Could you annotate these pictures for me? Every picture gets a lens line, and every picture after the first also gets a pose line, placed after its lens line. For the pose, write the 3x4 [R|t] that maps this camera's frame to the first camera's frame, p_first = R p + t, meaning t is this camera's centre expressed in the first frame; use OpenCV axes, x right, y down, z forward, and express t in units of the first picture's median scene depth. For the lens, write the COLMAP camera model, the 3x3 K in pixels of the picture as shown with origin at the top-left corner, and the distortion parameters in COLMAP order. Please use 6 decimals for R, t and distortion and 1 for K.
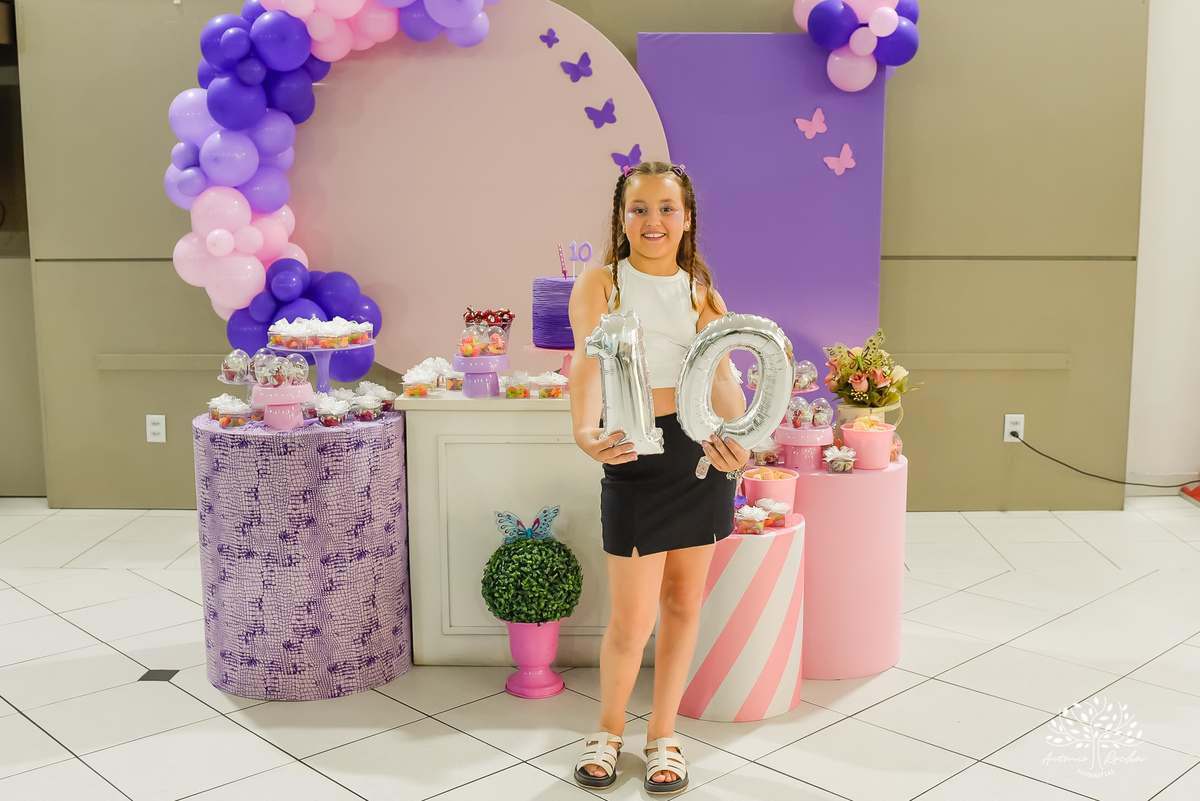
lens RADIAL K [[1218.2, 0, 635.1], [0, 1218.2, 370.9], [0, 0, 1]] dist [-0.095641, 0.078770]
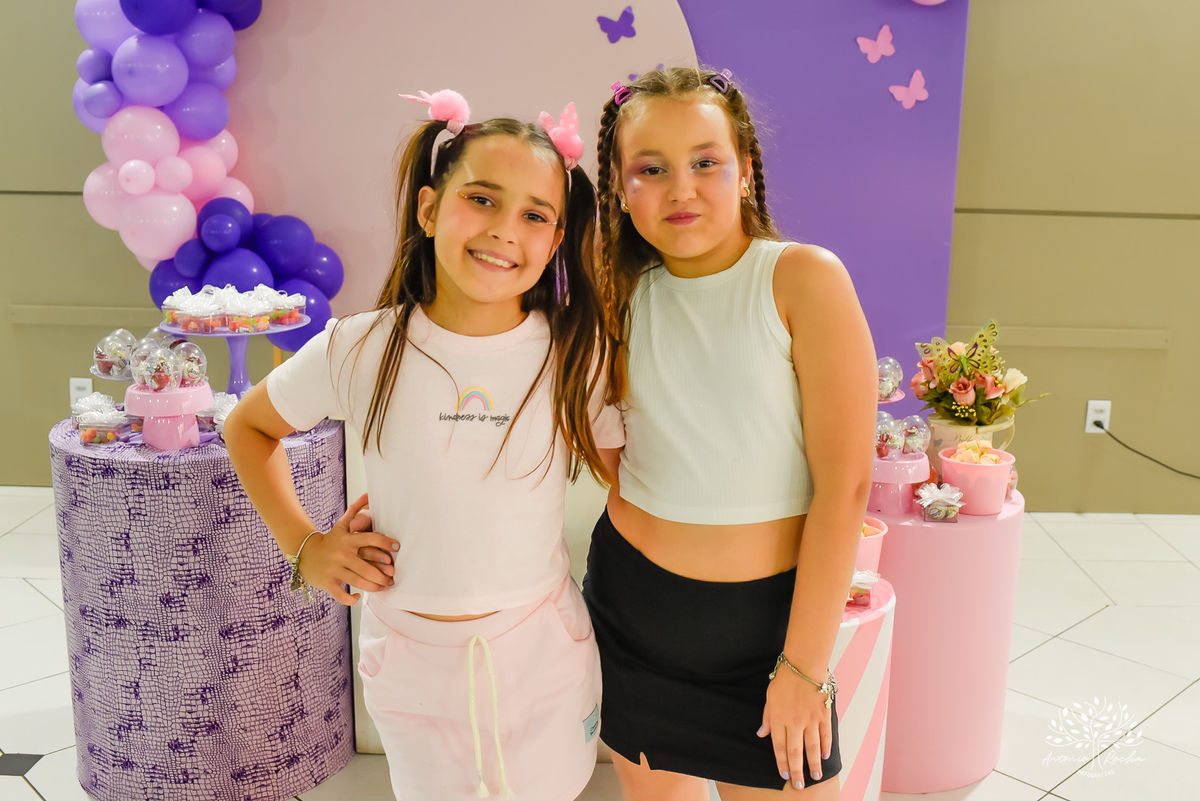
lens RADIAL K [[1218.2, 0, 635.1], [0, 1218.2, 370.9], [0, 0, 1]] dist [-0.095641, 0.078770]
pose [[0.999740, 0.022720, -0.002086, -0.013172], [-0.022568, 0.998182, 0.055884, -0.039402], [0.003352, -0.055822, 0.998435, 0.263009]]
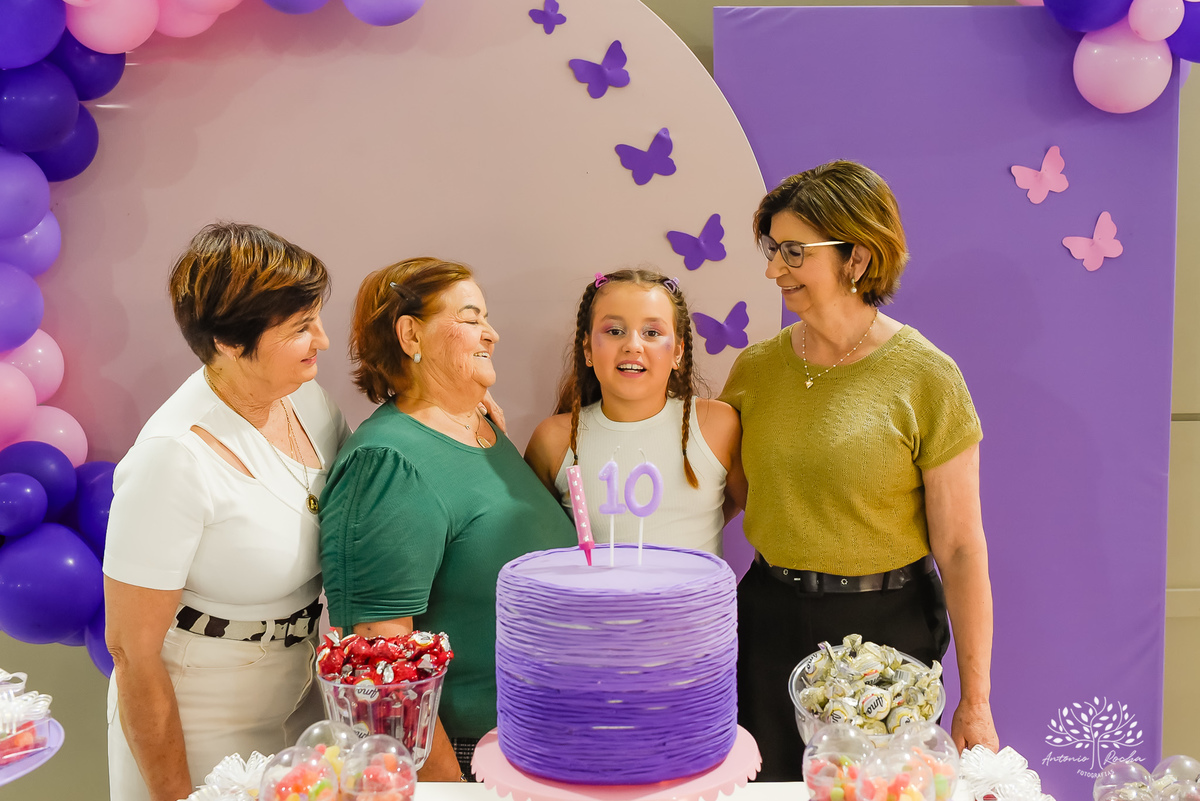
lens RADIAL K [[1218.2, 0, 635.1], [0, 1218.2, 370.9], [0, 0, 1]] dist [-0.095641, 0.078770]
pose [[0.999966, -0.007346, -0.003829, -0.045467], [0.007025, 0.996931, -0.077967, -0.113480], [0.004390, 0.077937, 0.996949, 0.694475]]
